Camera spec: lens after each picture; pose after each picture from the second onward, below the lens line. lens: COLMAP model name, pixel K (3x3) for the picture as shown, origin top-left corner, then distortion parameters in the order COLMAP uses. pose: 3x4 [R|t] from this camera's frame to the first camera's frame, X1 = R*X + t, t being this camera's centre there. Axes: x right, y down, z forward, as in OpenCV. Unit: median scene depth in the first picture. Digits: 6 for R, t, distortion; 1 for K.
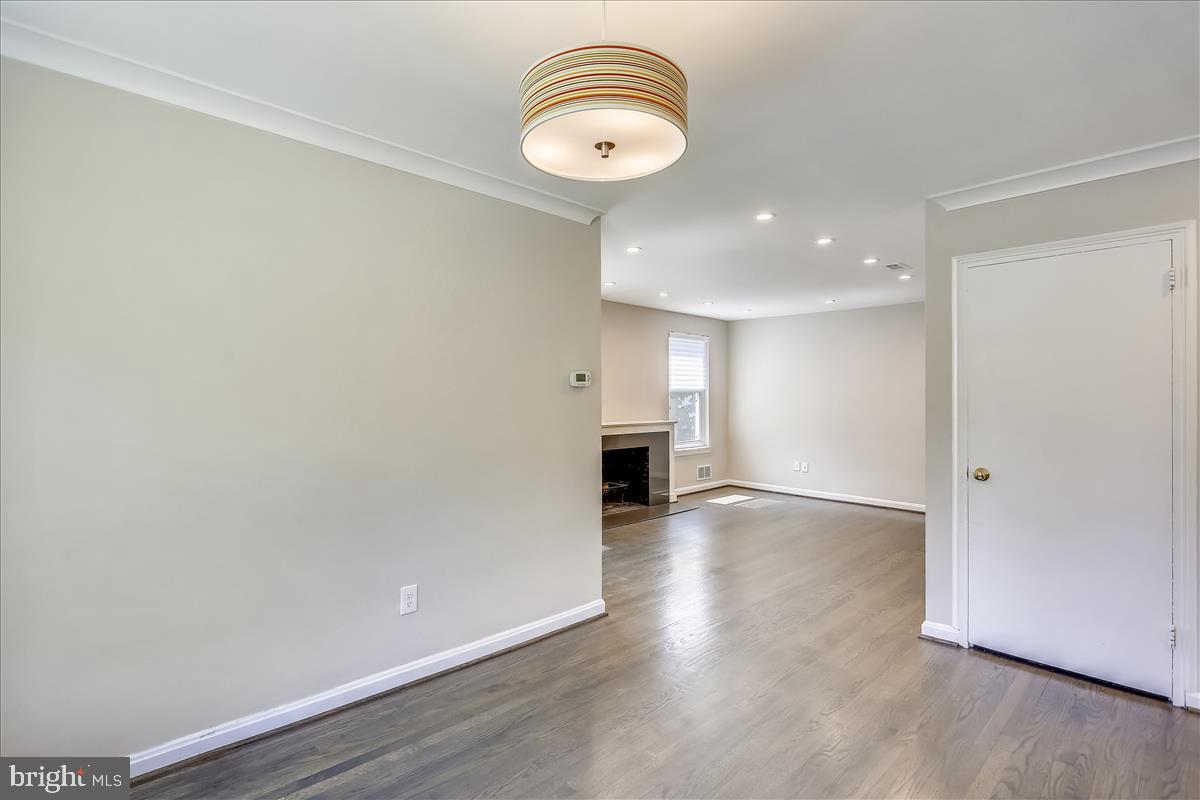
lens RADIAL K [[567.0, 0, 595.2], [0, 567.0, 398.3], [0, 0, 1]] dist [-0.020394, 0.008568]
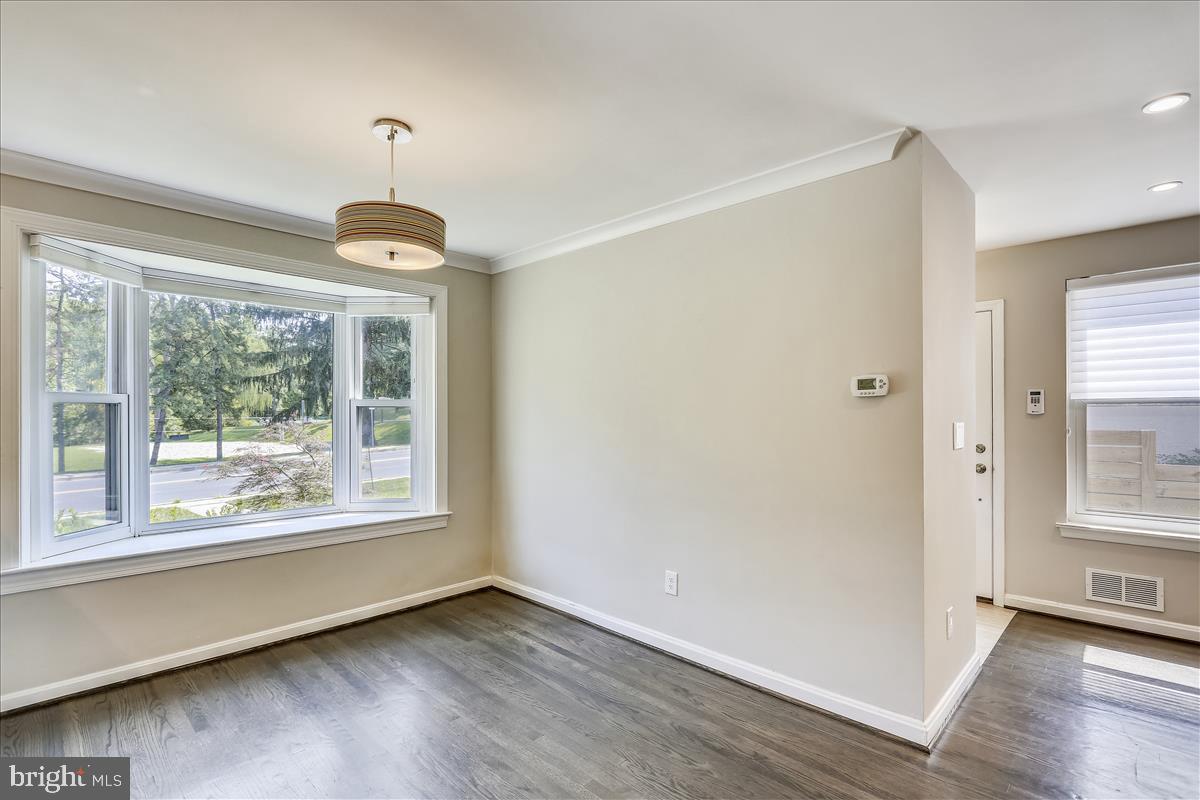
lens RADIAL K [[567.0, 0, 573.4], [0, 567.0, 414.1], [0, 0, 1]] dist [-0.020394, 0.008568]
pose [[0.012108, 0.003635, -0.999920, 0.886012], [0.000392, 0.999993, 0.003640, -0.001772], [0.999927, -0.000436, 0.012106, 0.810397]]
